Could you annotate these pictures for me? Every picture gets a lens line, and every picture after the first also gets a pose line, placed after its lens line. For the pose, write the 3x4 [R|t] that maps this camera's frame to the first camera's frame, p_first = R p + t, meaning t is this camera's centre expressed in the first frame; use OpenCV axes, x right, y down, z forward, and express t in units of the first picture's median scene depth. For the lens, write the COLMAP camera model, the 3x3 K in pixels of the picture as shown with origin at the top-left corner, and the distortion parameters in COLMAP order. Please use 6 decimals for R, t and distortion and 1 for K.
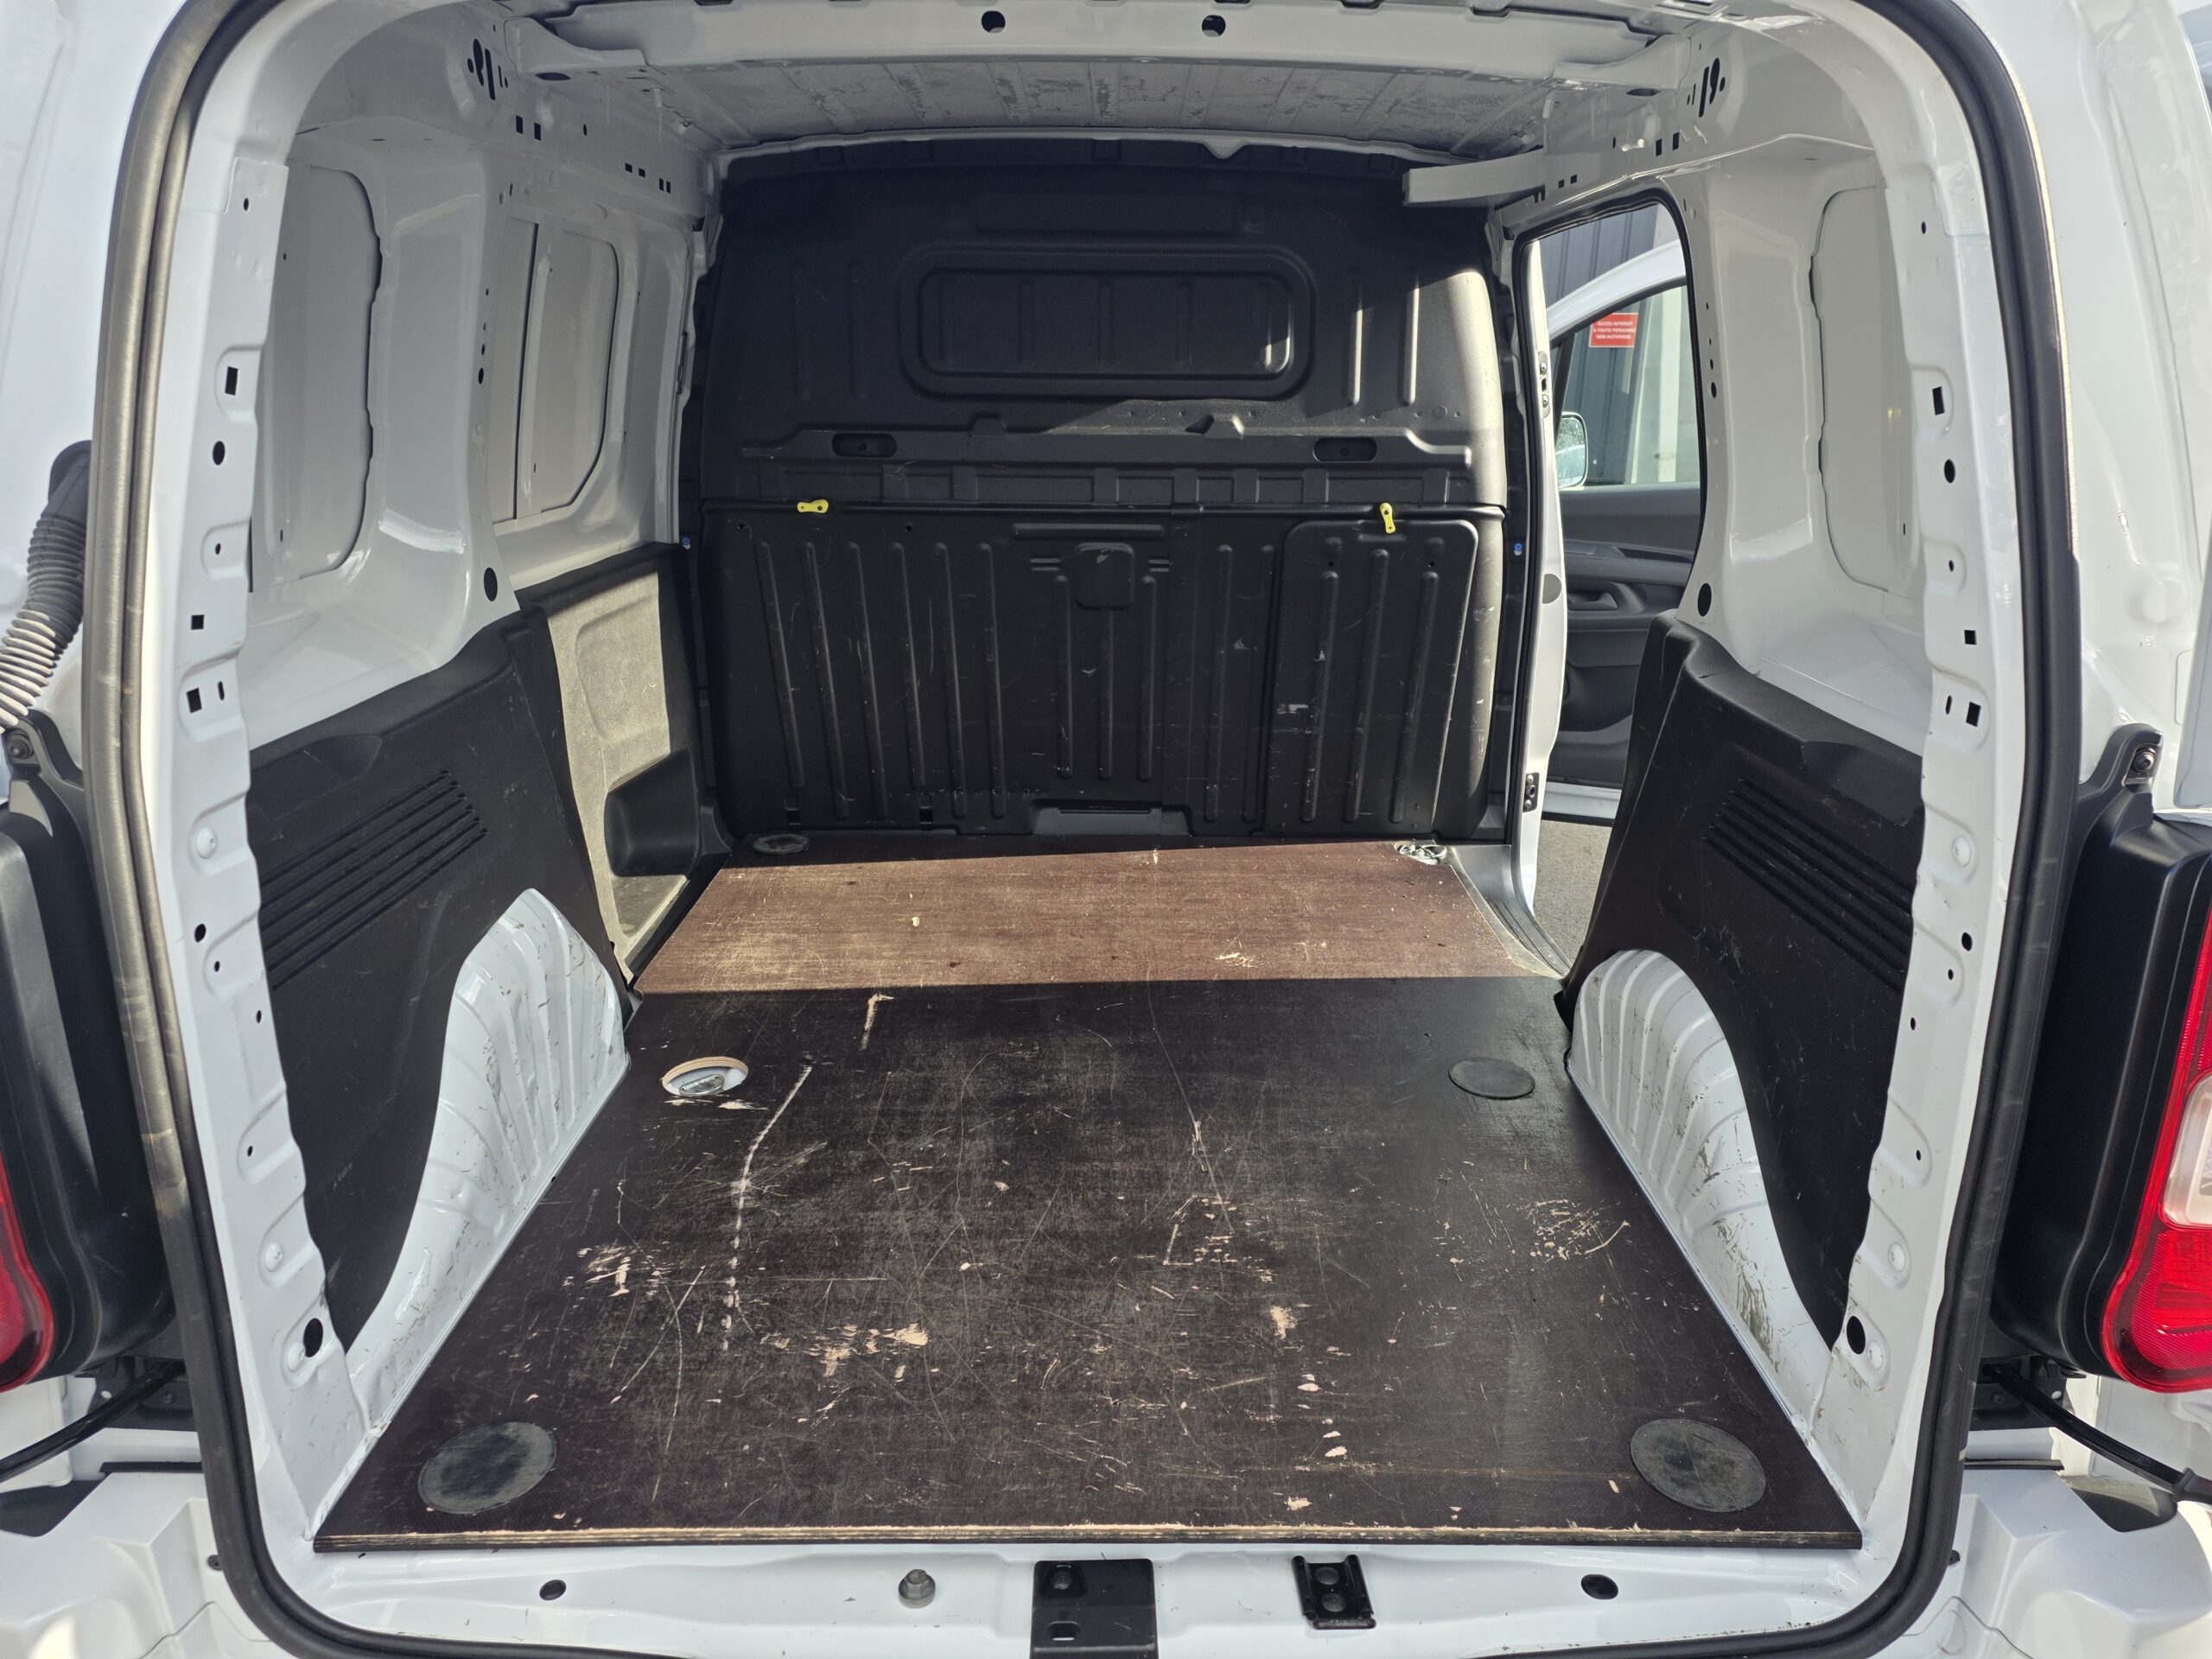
lens RADIAL K [[1465.4, 0, 1116.1], [0, 1465.4, 829.0], [0, 0, 1]] dist [0.025508, -0.018937]
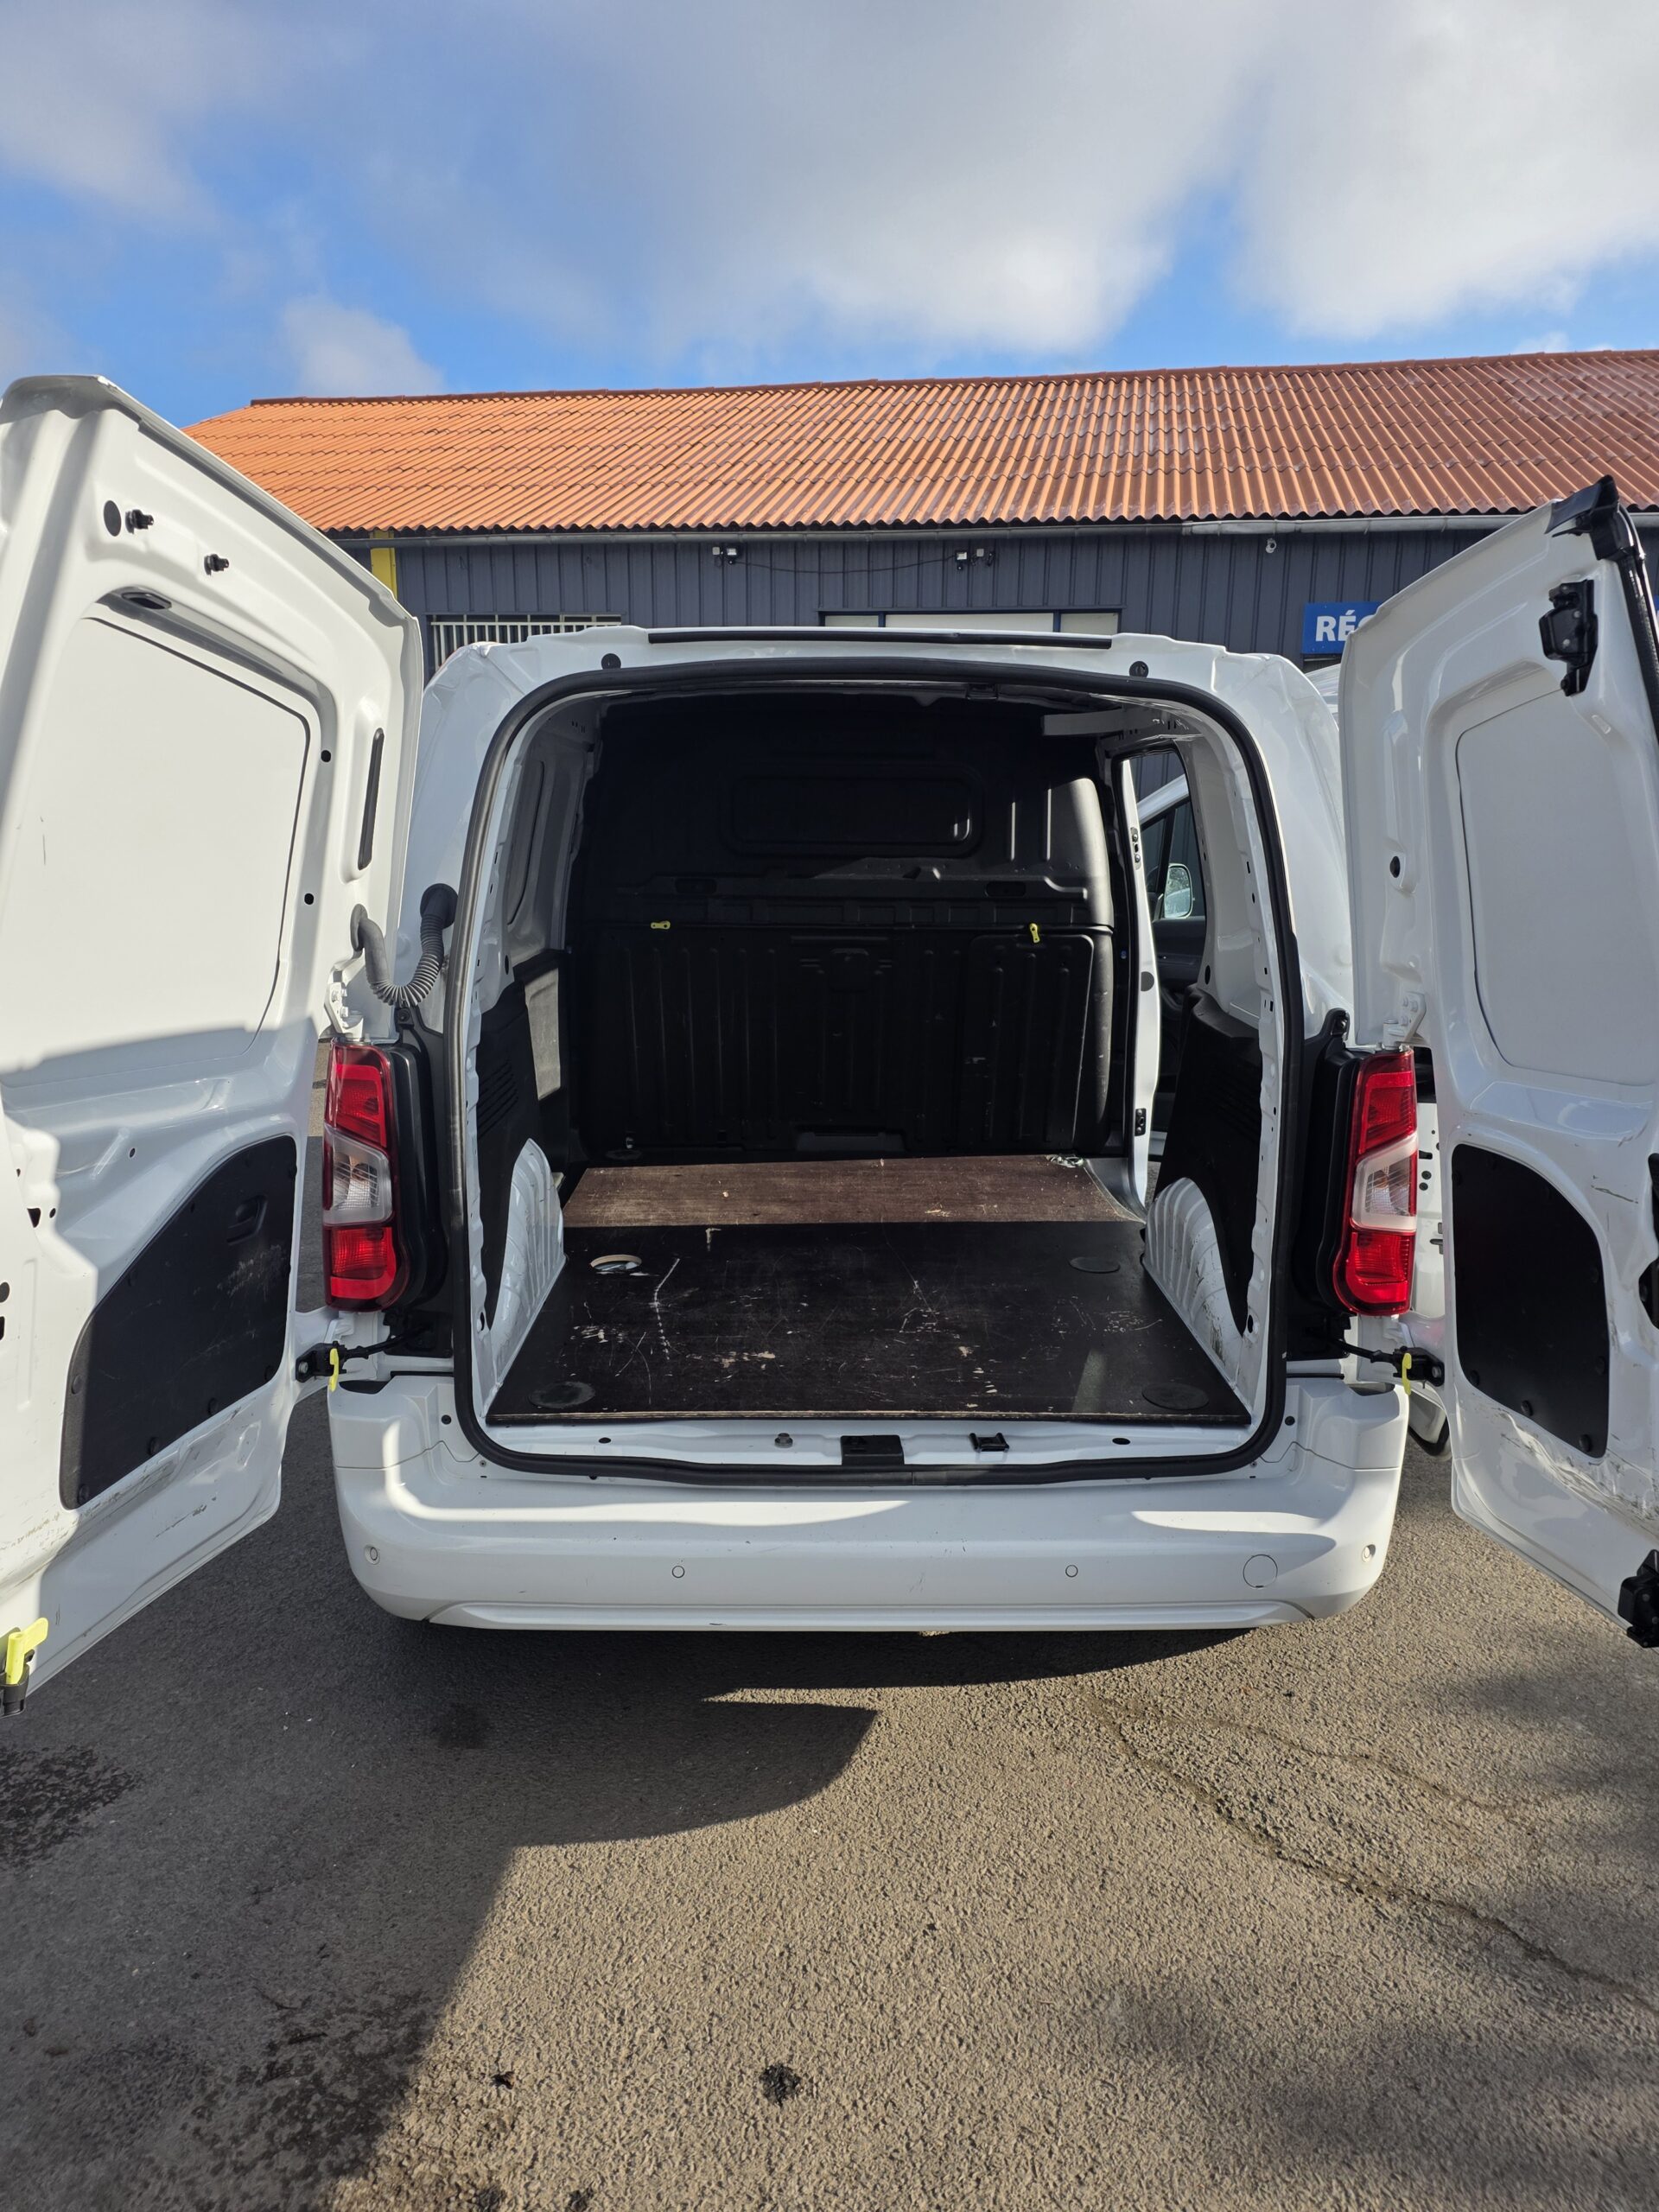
lens RADIAL K [[1465.4, 0, 822.3], [0, 1465.4, 1117.7], [0, 0, 1]] dist [0.025508, -0.018937]
pose [[0.999984, 0.000928, 0.005600, -0.048367], [-0.000377, 0.995229, -0.097563, 0.138545], [-0.005664, 0.097560, 0.995214, -0.538760]]
